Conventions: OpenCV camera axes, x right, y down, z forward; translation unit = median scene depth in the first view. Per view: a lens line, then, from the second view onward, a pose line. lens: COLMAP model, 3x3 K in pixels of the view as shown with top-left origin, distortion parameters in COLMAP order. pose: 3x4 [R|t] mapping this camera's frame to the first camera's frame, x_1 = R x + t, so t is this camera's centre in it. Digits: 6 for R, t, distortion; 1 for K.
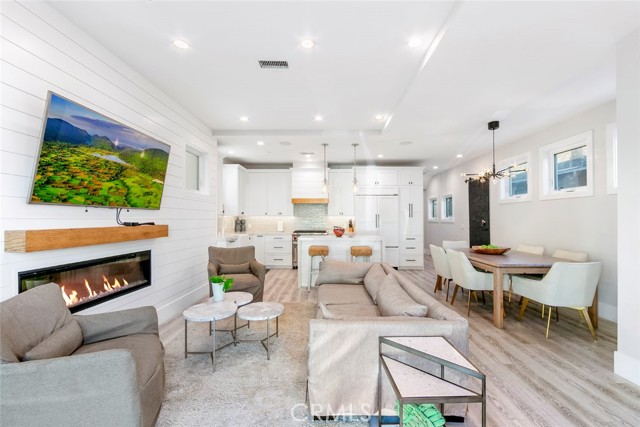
lens RADIAL K [[263.0, 0, 320.0], [0, 263.0, 213.5], [0, 0, 1]] dist [-0.000569, -0.000160]
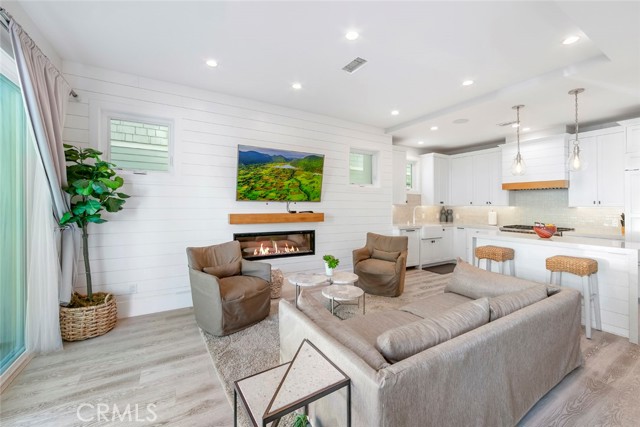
lens RADIAL K [[254.1, 0, 323.8], [0, 254.1, 208.0], [0, 0, 1]] dist [-0.001376, -0.000235]
pose [[0.534932, 0.011434, -0.844817, 0.363944], [0.008072, 0.999794, 0.018643, -0.004079], [0.844856, -0.016792, 0.534730, 0.207554]]
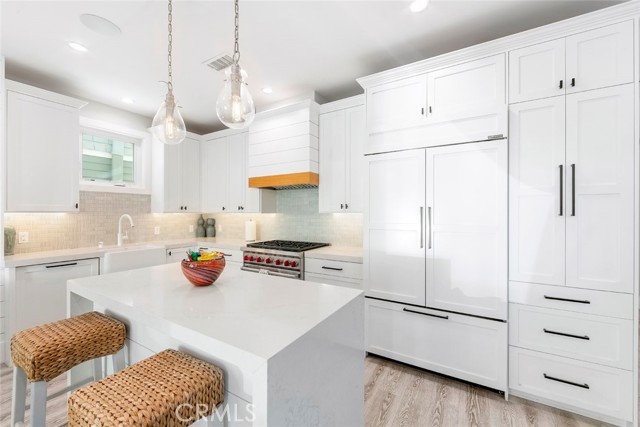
lens RADIAL K [[261.2, 0, 315.9], [0, 261.2, 211.8], [0, 0, 1]] dist [0.001718, 0.000260]
pose [[0.856224, -0.005255, -0.516579, 0.380290], [0.013309, 0.999841, 0.011888, 0.005811], [0.516434, -0.017054, 0.856157, 0.927691]]
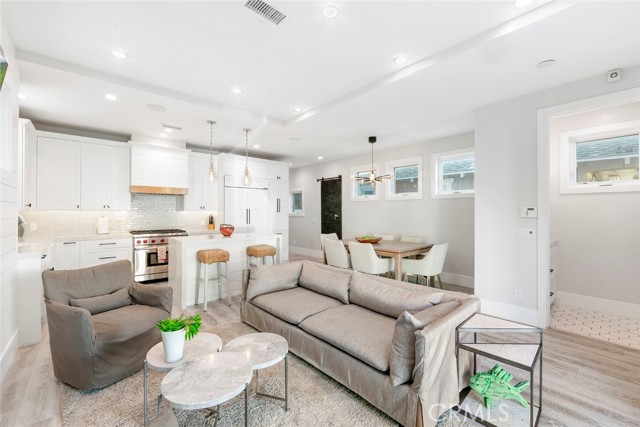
lens RADIAL K [[271.7, 0, 322.8], [0, 271.7, 202.4], [0, 0, 1]] dist [0.000381, -0.000078]
pose [[0.725804, 0.022831, 0.687522, -0.342840], [-0.014680, 0.999736, -0.017702, -0.009673], [-0.687745, 0.002755, 0.725948, 0.196834]]
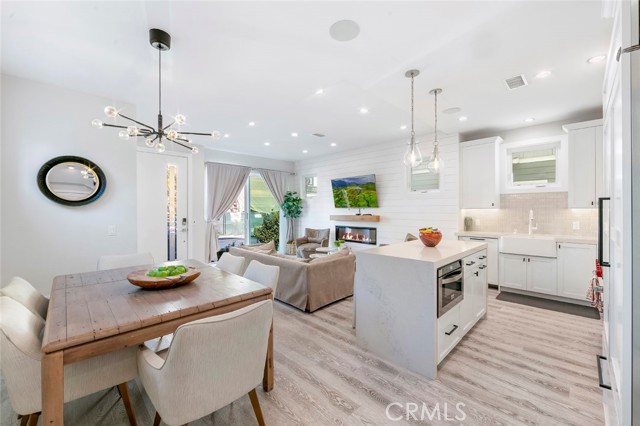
lens RADIAL K [[261.2, 0, 315.9], [0, 261.2, 211.3], [0, 0, 1]] dist [0.001718, 0.000260]
pose [[-0.710936, 0.000499, -0.703257, 0.724488], [0.012318, 0.999855, -0.011743, 0.021482], [0.703149, -0.017012, -0.710839, 1.401624]]
